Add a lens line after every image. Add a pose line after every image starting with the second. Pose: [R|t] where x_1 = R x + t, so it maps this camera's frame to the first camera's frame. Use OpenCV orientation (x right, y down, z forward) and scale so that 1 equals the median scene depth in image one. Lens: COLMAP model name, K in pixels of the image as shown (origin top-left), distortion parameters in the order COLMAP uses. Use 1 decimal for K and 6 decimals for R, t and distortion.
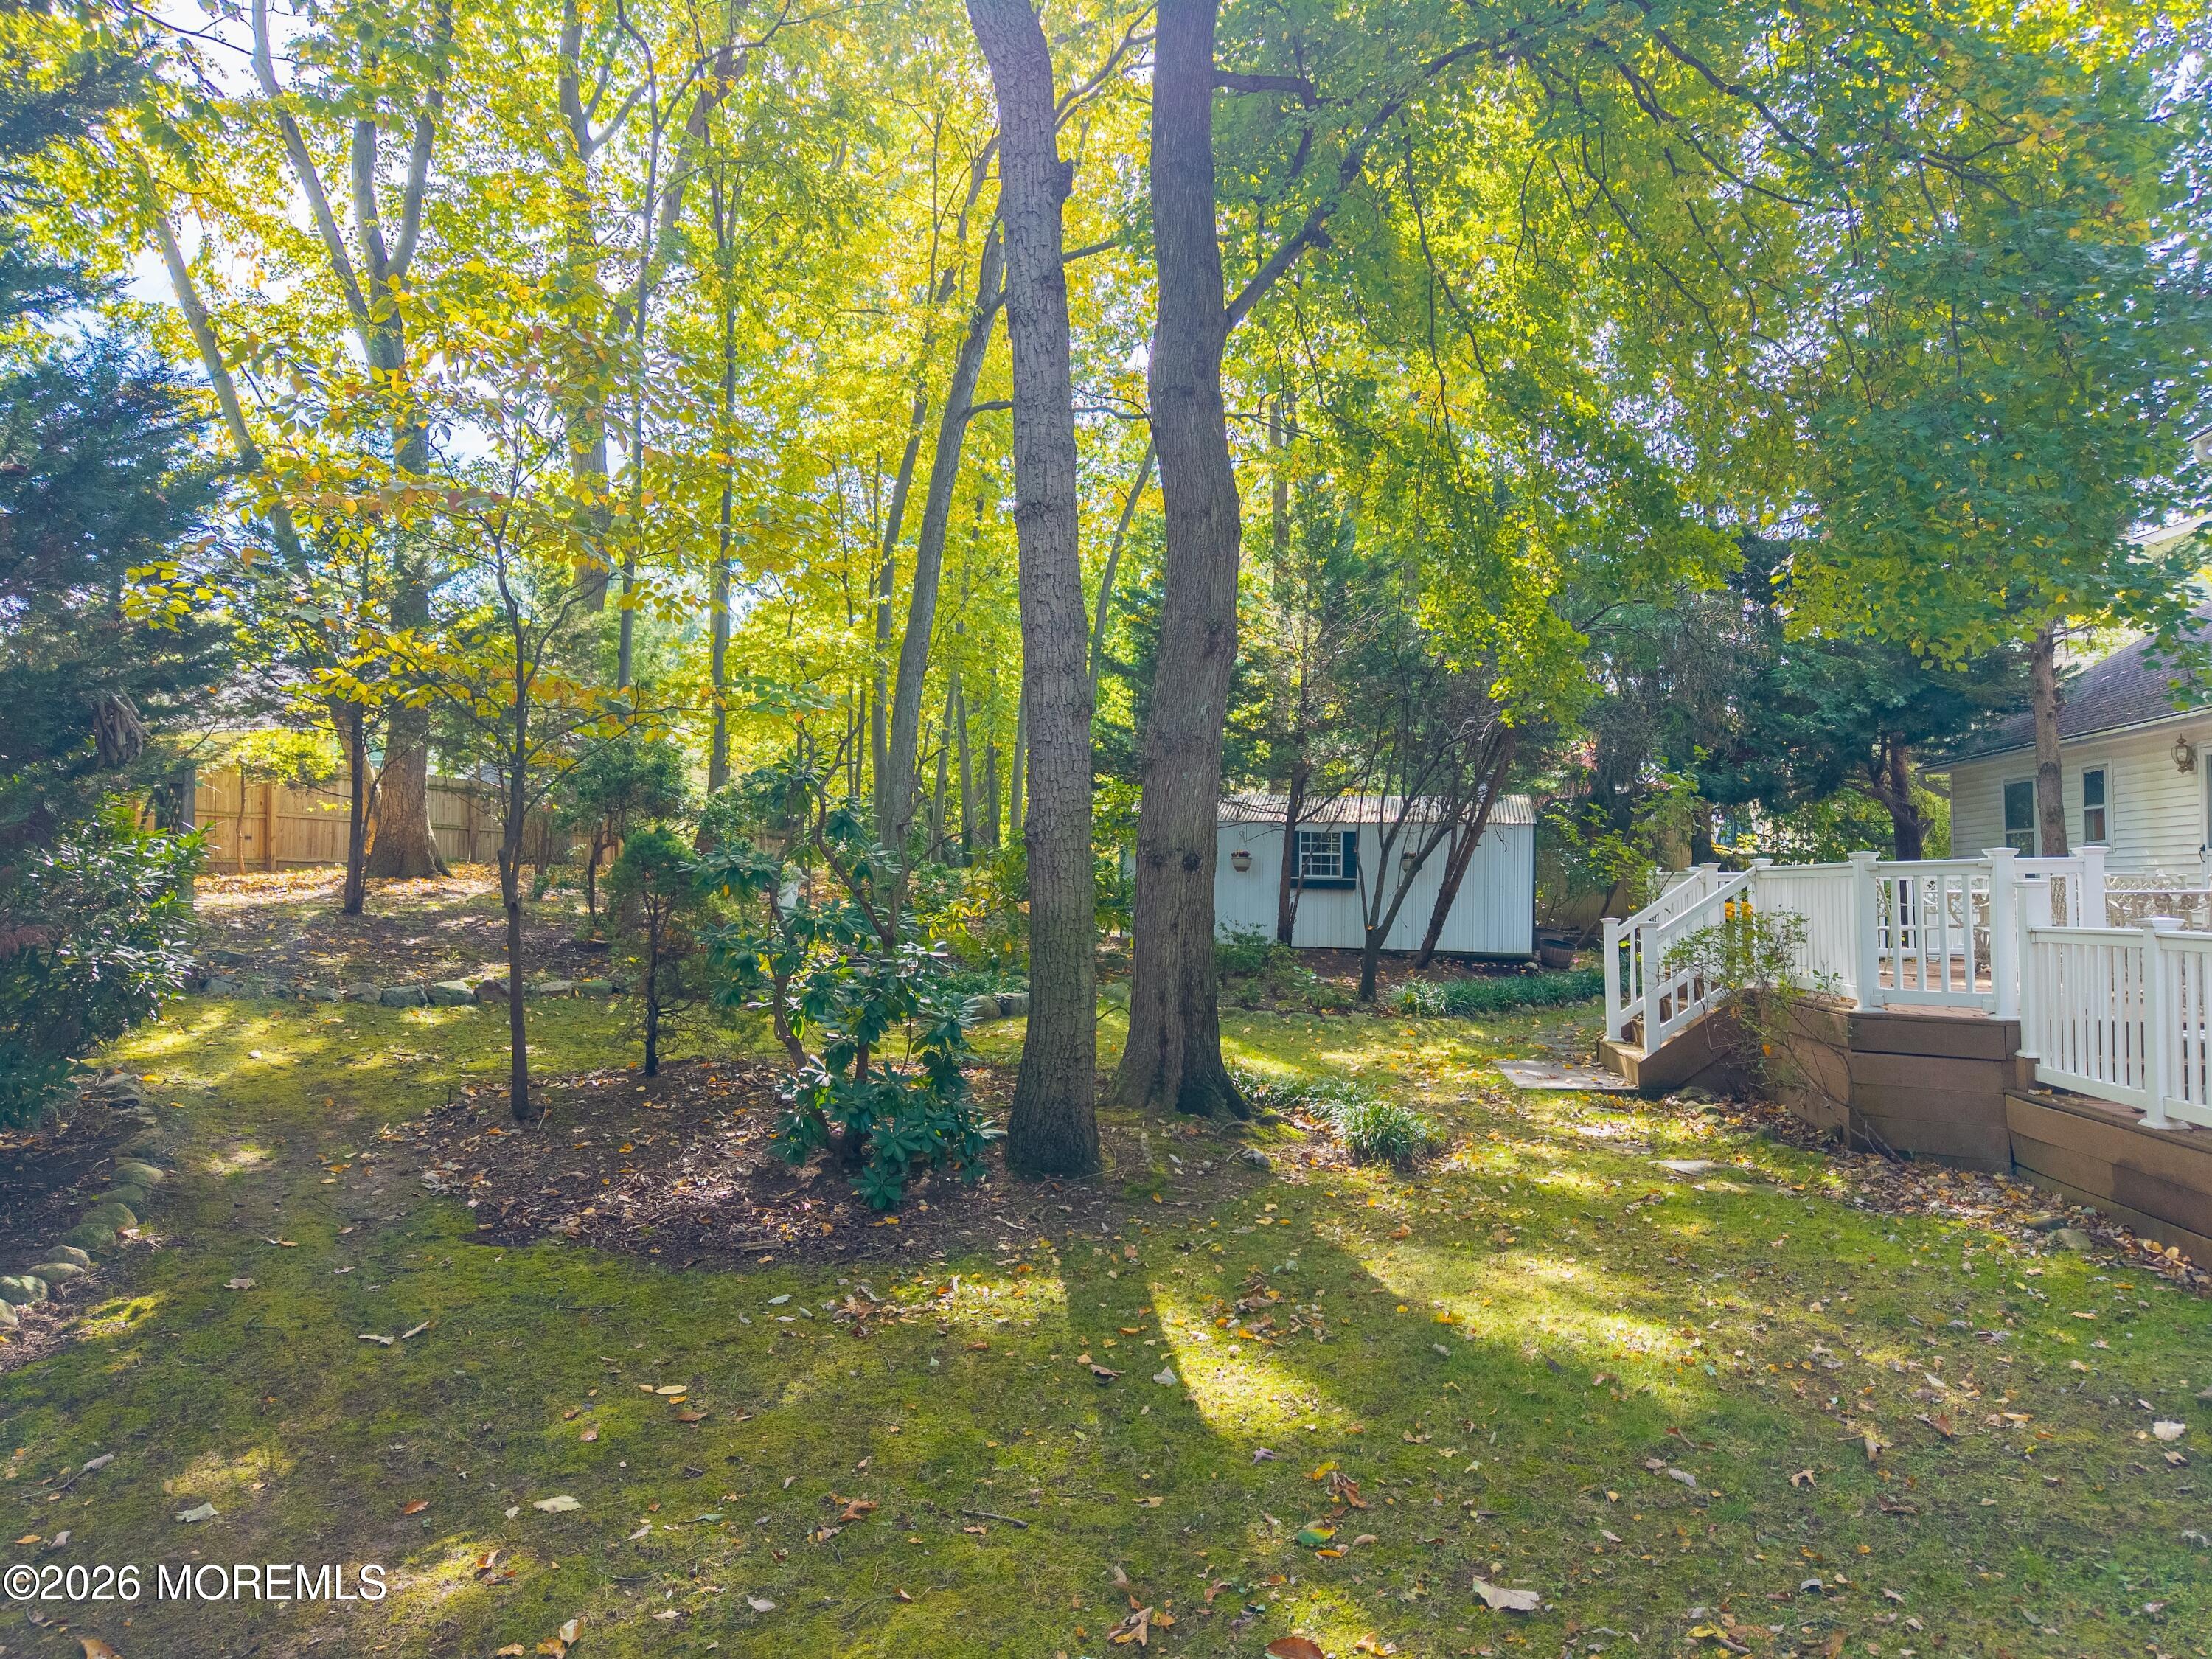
lens RADIAL K [[1476.7, 0, 1124.6], [0, 1476.7, 837.8], [0, 0, 1]] dist [0.031716, -0.037233]
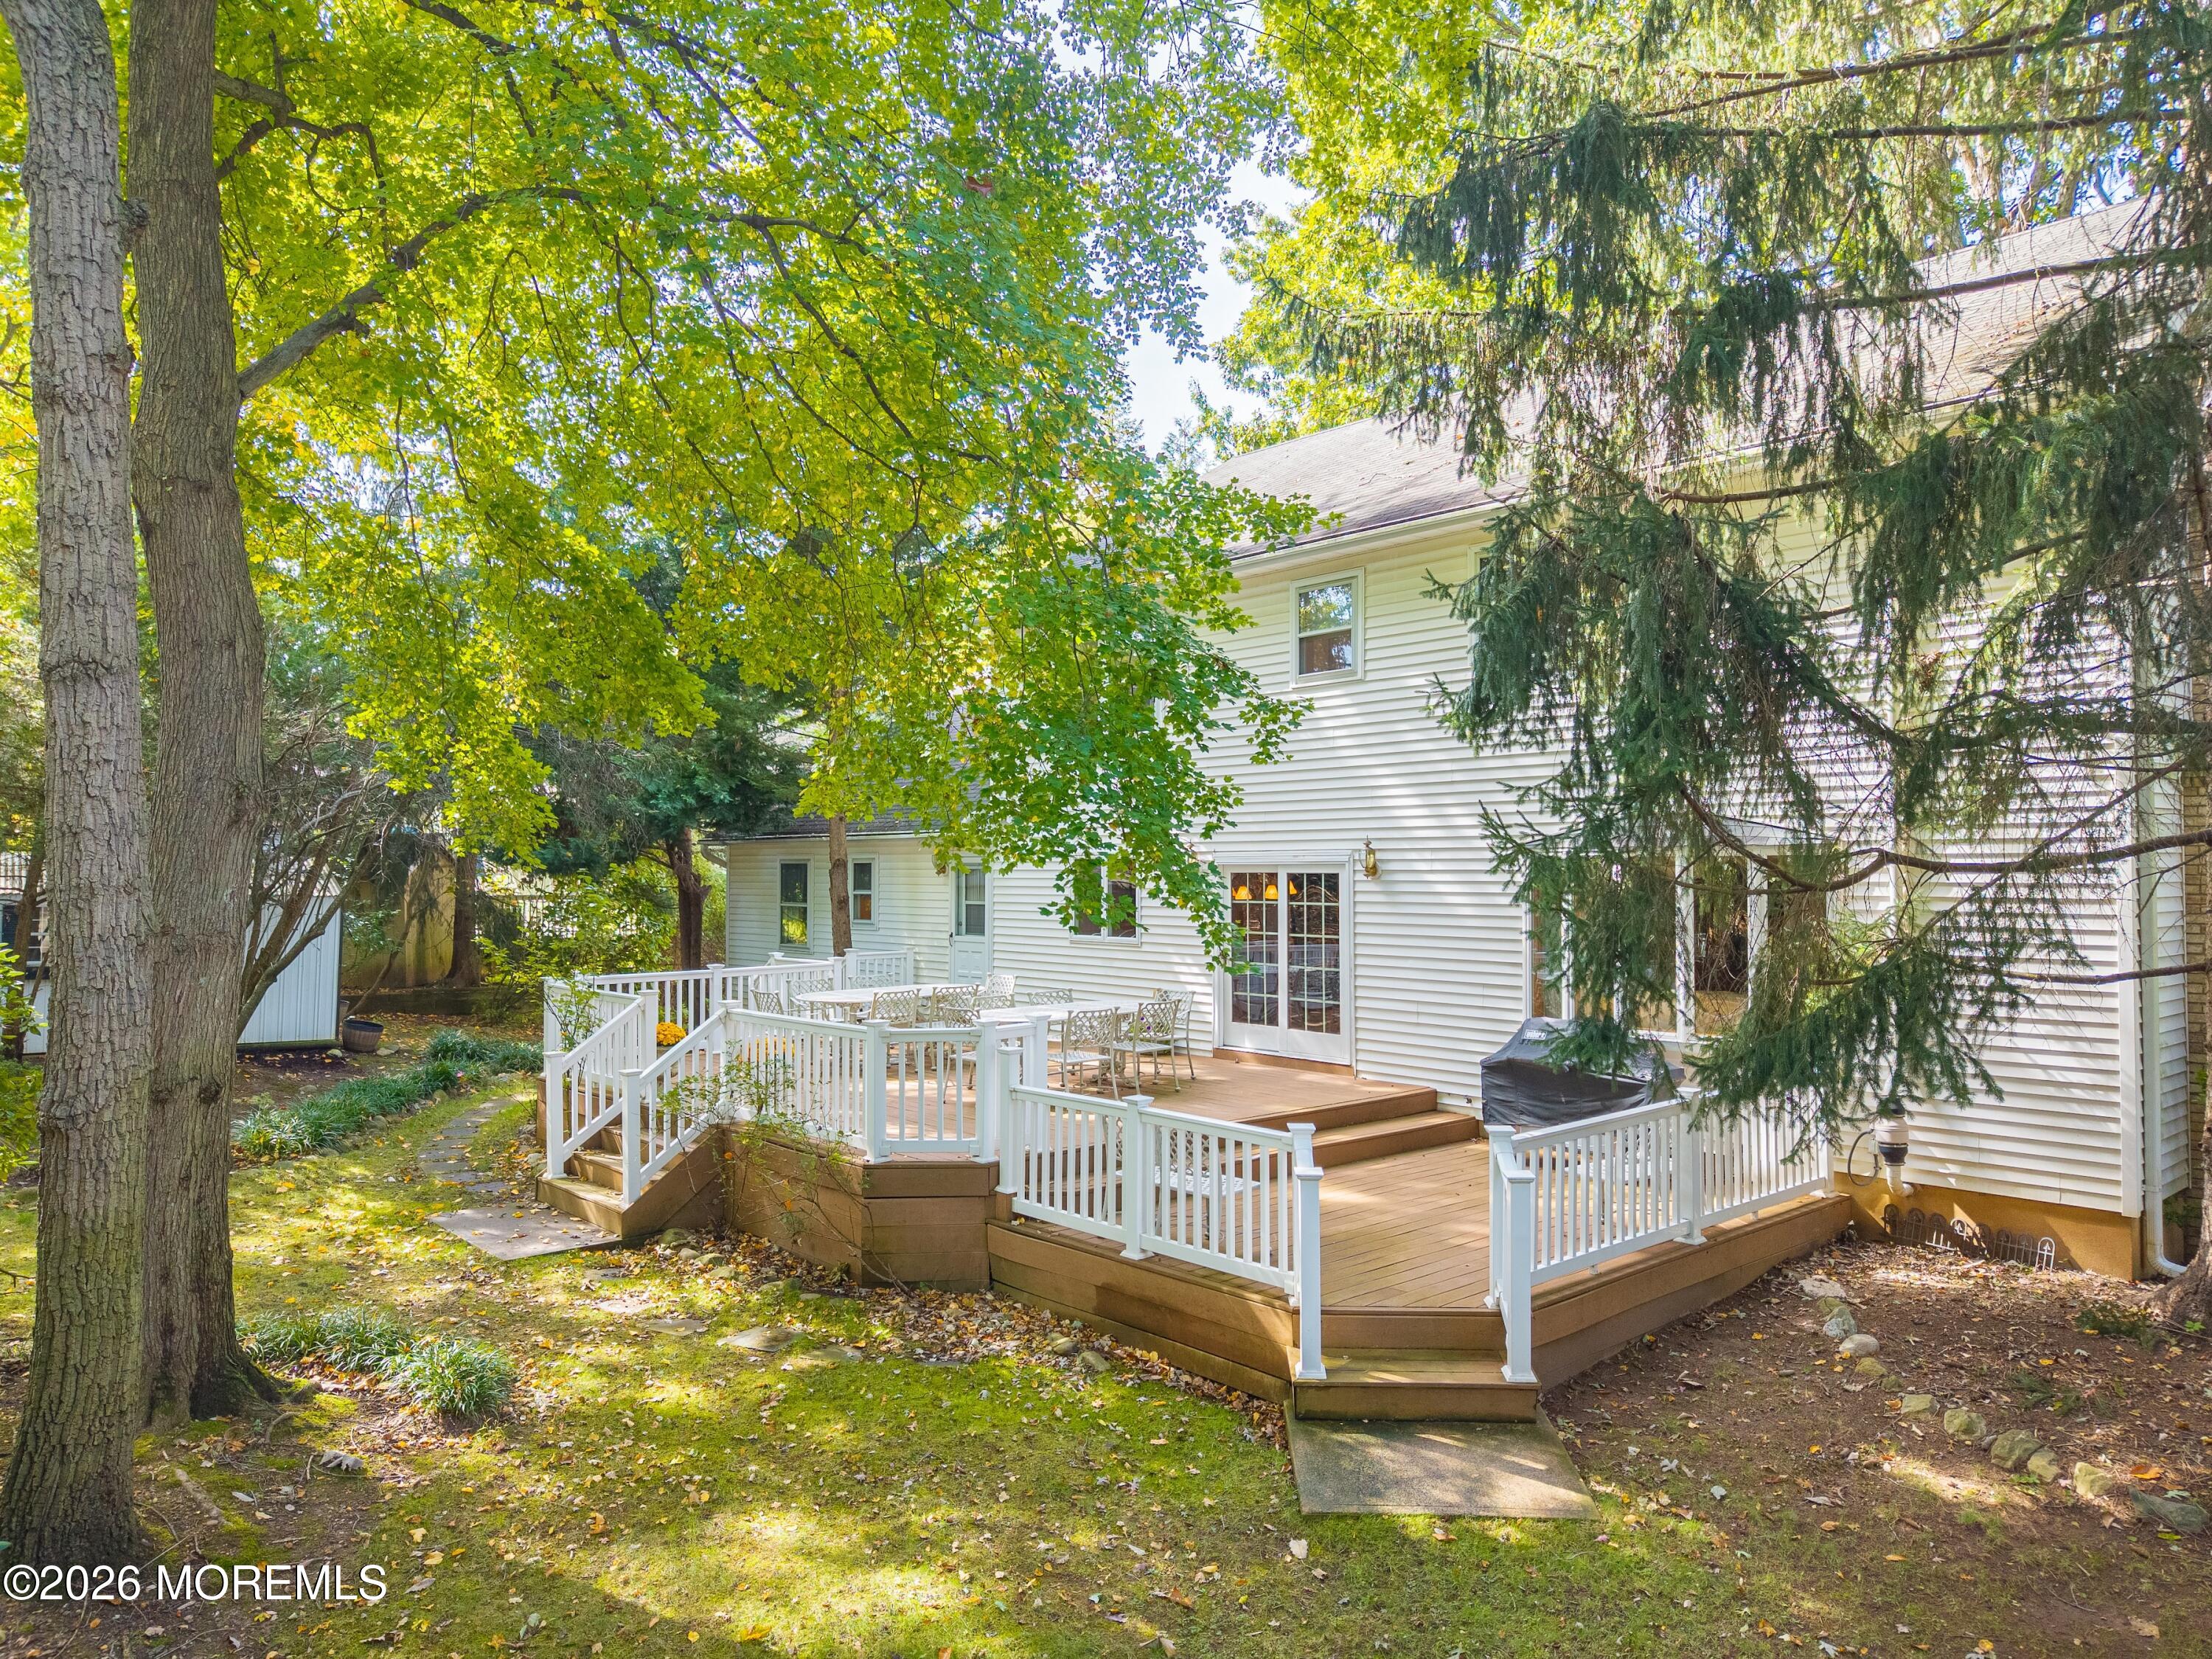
lens RADIAL K [[1476.7, 0, 1124.6], [0, 1476.7, 837.8], [0, 0, 1]] dist [0.031716, -0.037233]
pose [[0.640819, 0.025590, 0.767265, -0.273480], [-0.037171, 0.999306, -0.002284, -0.144602], [-0.766791, -0.027056, 0.641326, 0.141431]]
